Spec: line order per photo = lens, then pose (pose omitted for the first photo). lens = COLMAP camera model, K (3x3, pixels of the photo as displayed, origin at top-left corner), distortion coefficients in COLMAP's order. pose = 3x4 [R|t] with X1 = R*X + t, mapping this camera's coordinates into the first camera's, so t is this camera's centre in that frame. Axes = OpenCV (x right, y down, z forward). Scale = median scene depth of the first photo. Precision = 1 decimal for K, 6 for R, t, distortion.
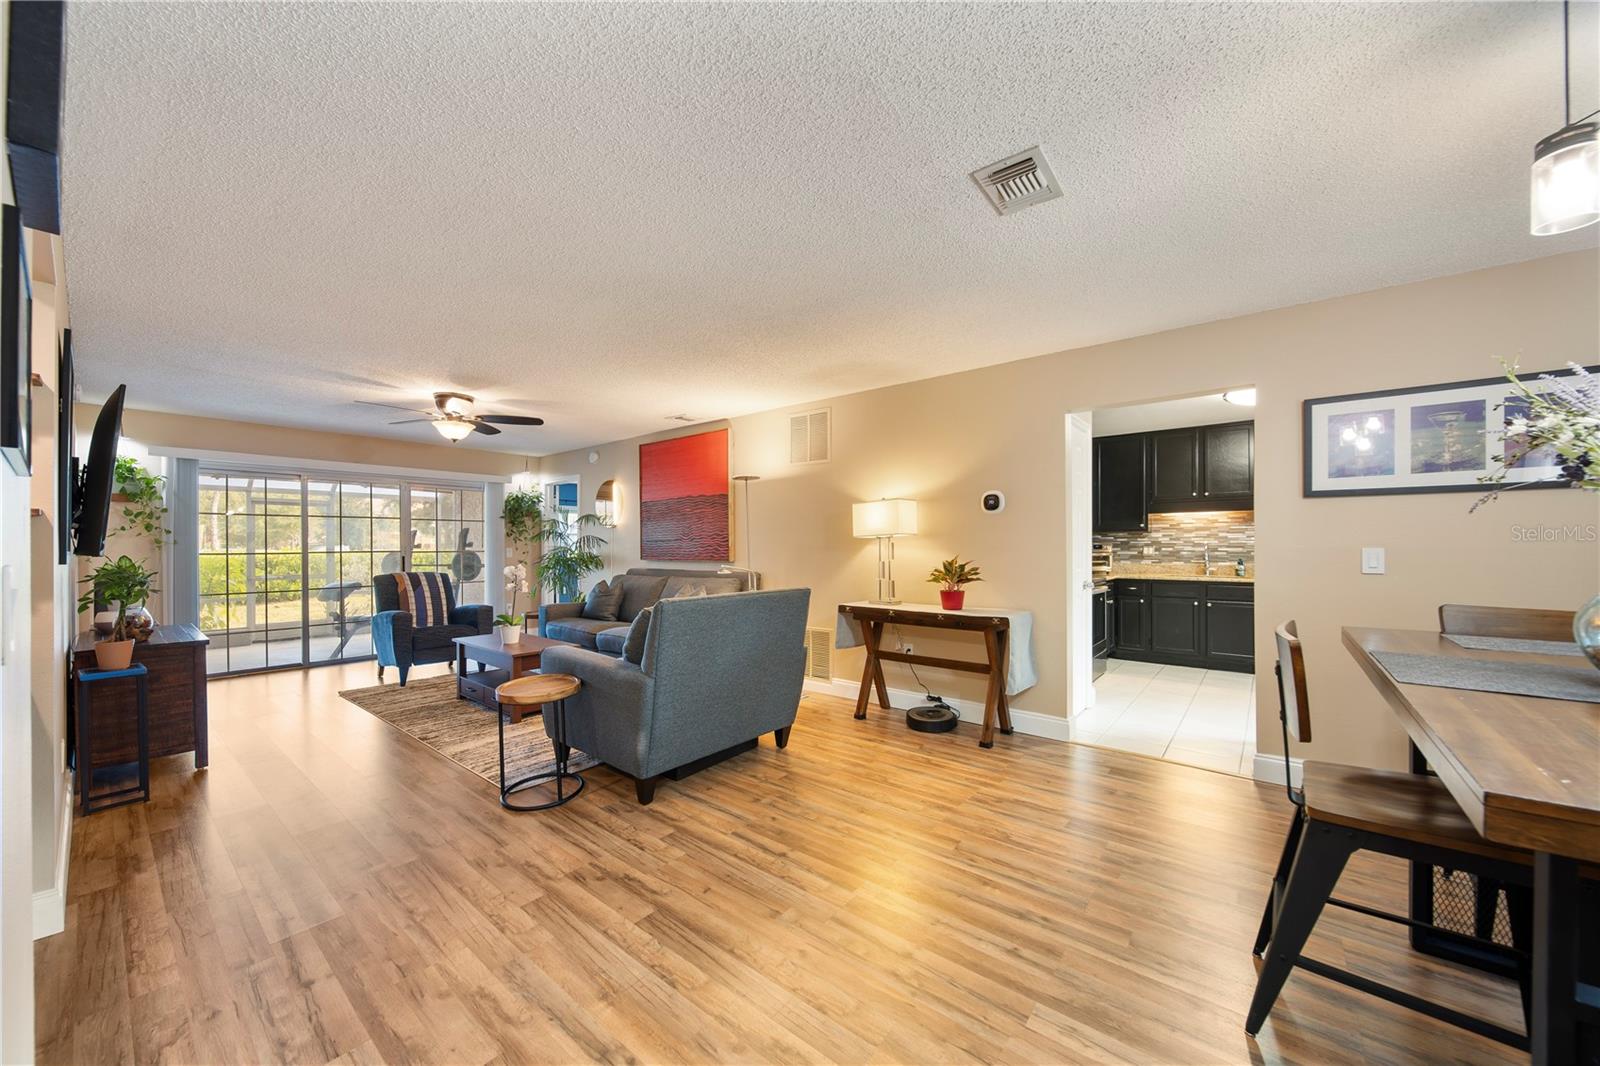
lens RADIAL K [[574.7, 0, 783.4], [0, 574.7, 555.7], [0, 0, 1]] dist [0.002359, -0.002803]
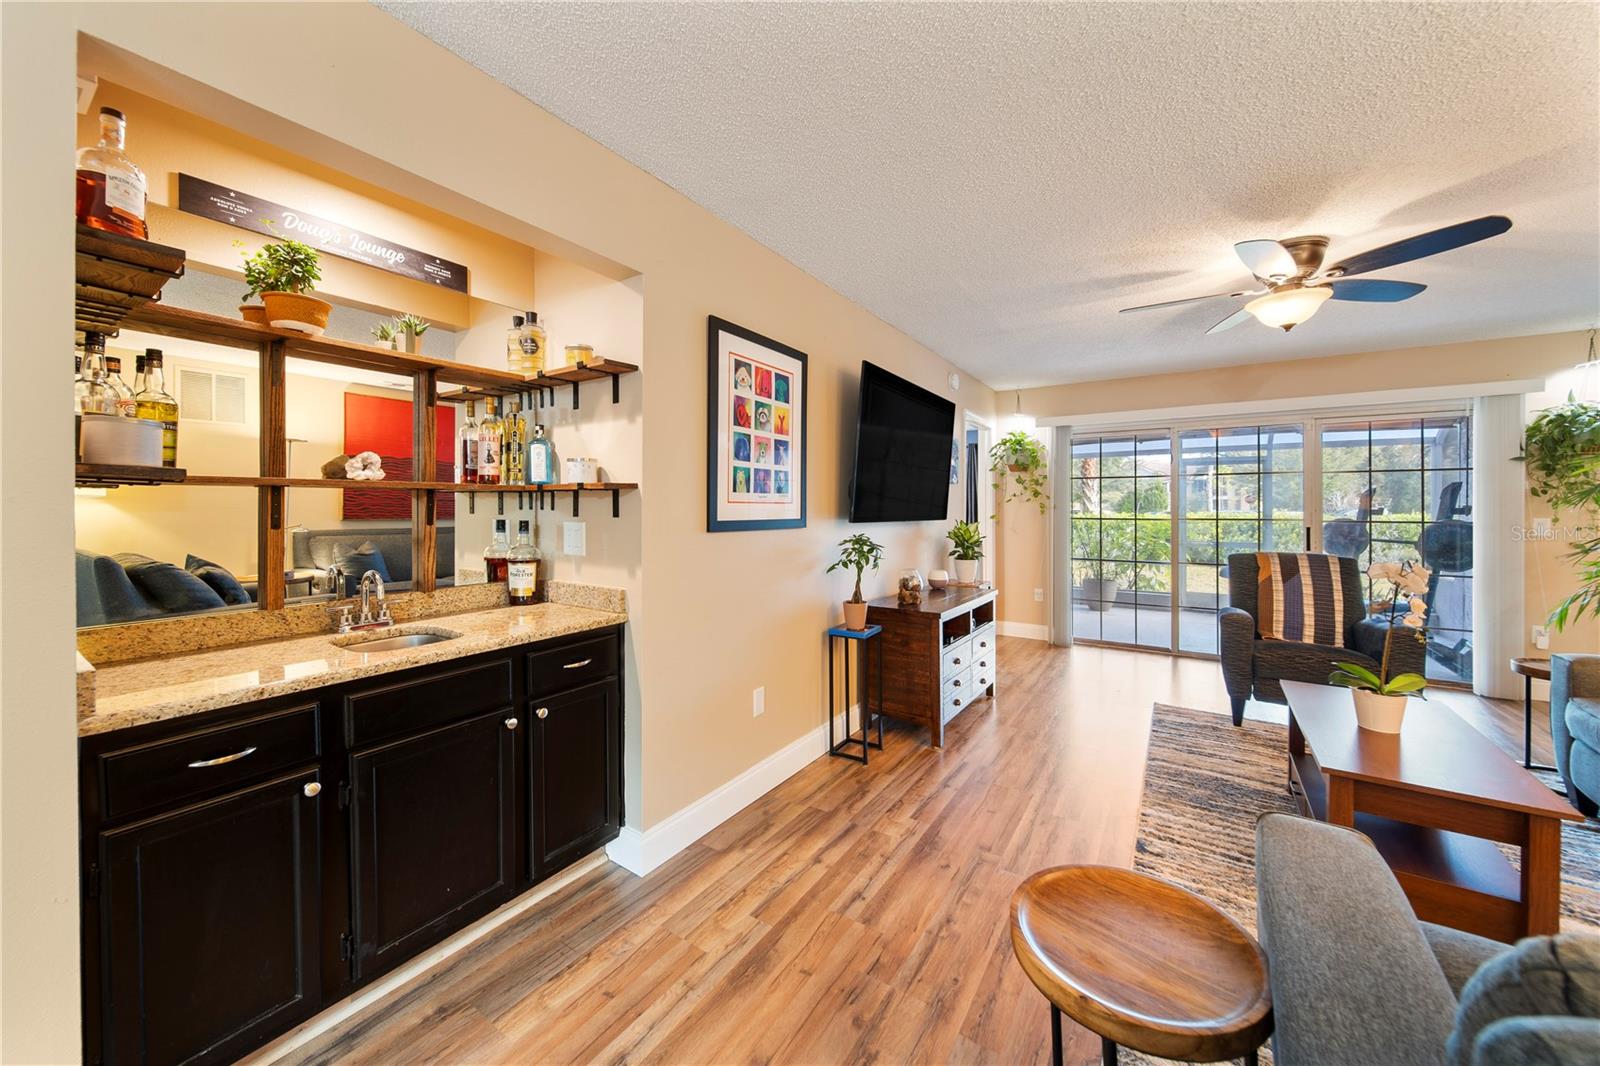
lens RADIAL K [[574.7, 0, 804.1], [0, 574.7, 505.5], [0, 0, 1]] dist [0.002359, -0.002803]
pose [[0.106729, 0.000608, -0.994288, -0.056681], [-0.020368, 0.999791, -0.001575, -0.014094], [0.994079, 0.020420, 0.106719, 0.407589]]
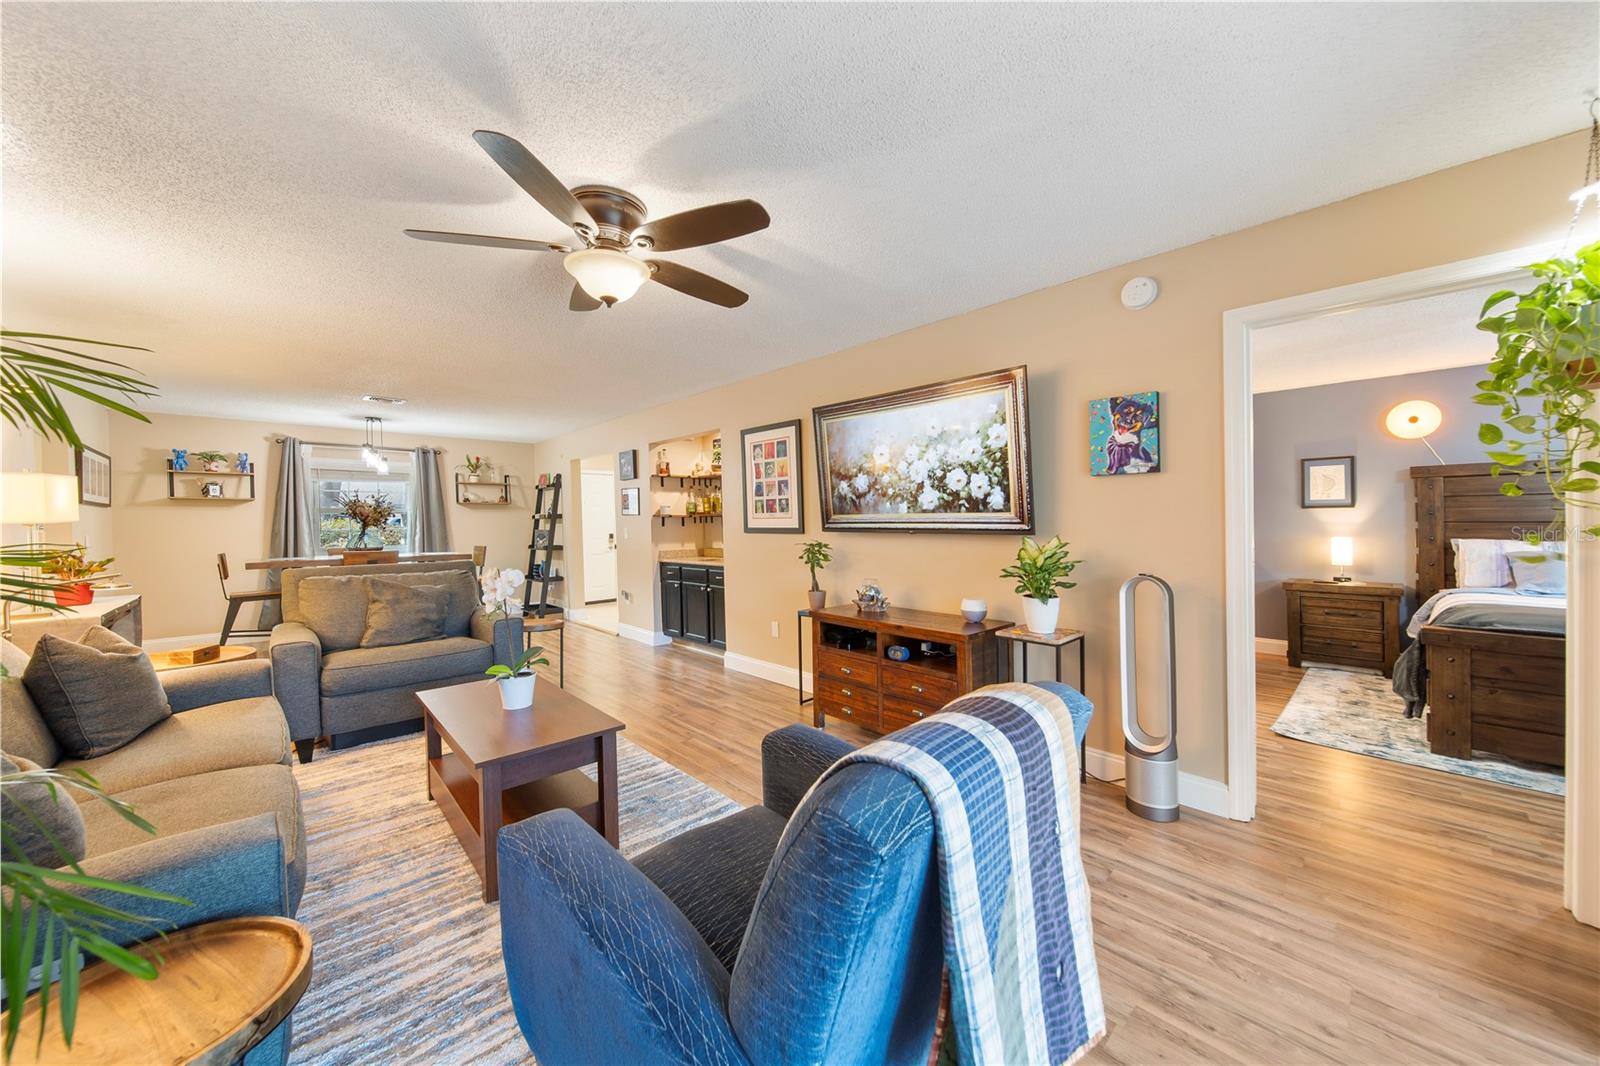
lens RADIAL K [[574.7, 0, 803.0], [0, 574.7, 535.9], [0, 0, 1]] dist [0.002359, -0.002803]
pose [[-0.993107, 0.010584, 0.116731, -0.678999], [0.015700, 0.998952, 0.042994, -0.026179], [-0.116153, 0.044531, -0.992233, 1.260788]]
